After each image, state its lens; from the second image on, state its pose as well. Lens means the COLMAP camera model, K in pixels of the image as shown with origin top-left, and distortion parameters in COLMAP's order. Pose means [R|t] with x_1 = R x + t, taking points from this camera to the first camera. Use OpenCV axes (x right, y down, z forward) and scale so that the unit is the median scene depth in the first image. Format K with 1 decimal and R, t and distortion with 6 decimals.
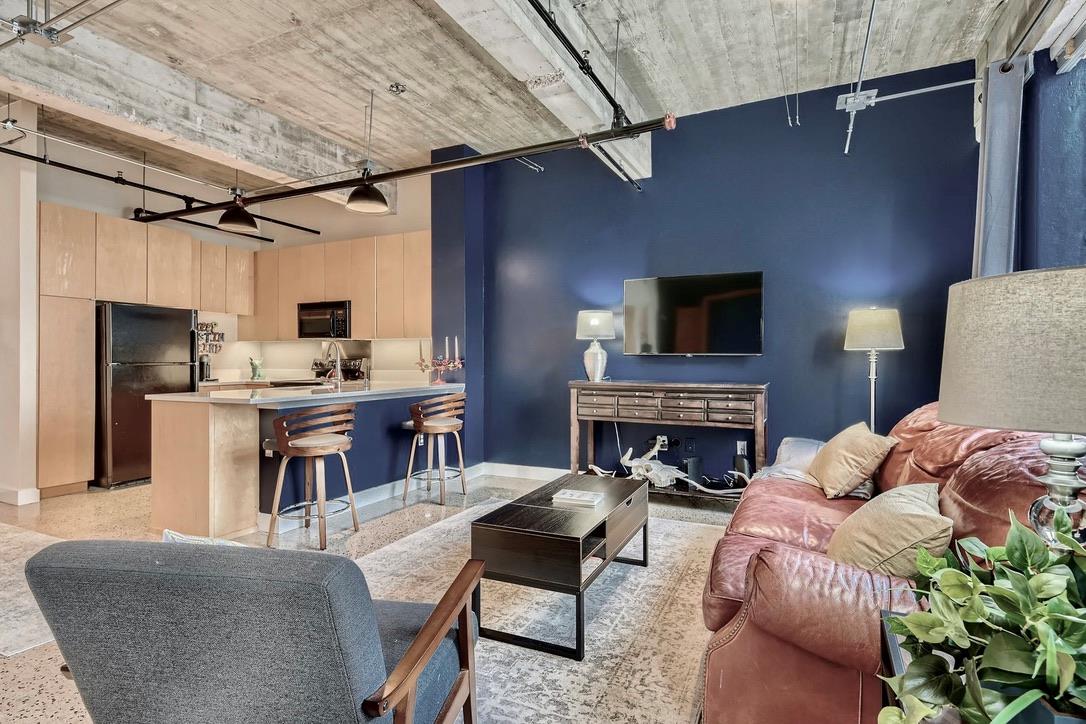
lens RADIAL K [[548.9, 0, 541.7], [0, 548.9, 362.0], [0, 0, 1]] dist [0.011182, -0.005464]
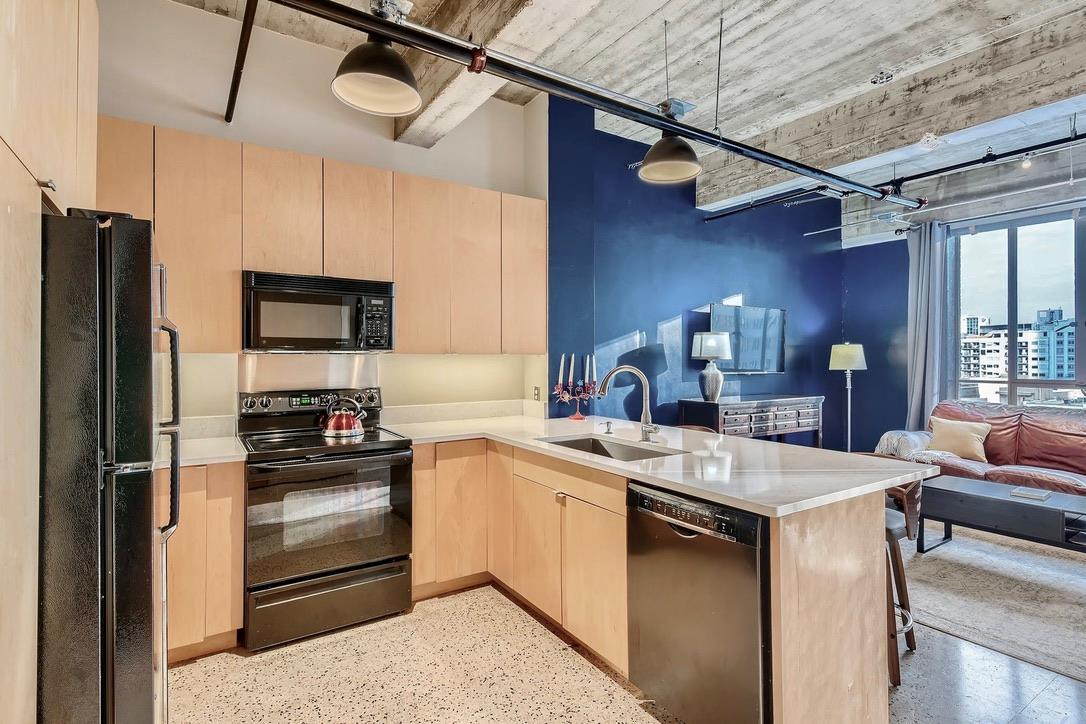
lens RADIAL K [[548.9, 0, 541.8], [0, 548.9, 353.0], [0, 0, 1]] dist [0.011182, -0.005464]
pose [[0.512398, 0.012230, 0.858661, -1.013413], [0.007952, 0.999788, -0.018985, -0.039995], [-0.858712, 0.016556, 0.512192, 0.810898]]
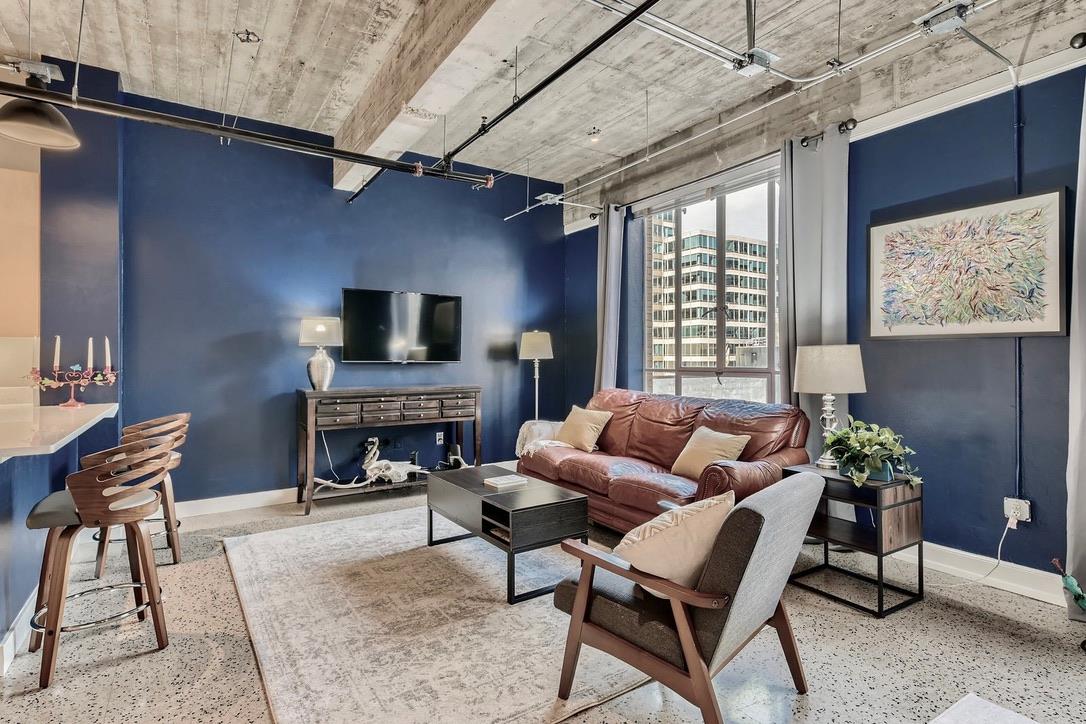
lens RADIAL K [[548.9, 0, 547.3], [0, 548.9, 358.0], [0, 0, 1]] dist [0.011182, -0.005464]
pose [[0.509612, 0.001935, 0.860402, -0.583661], [0.008552, 0.999937, -0.007314, -0.011345], [-0.860362, 0.011086, 0.509563, 0.175977]]
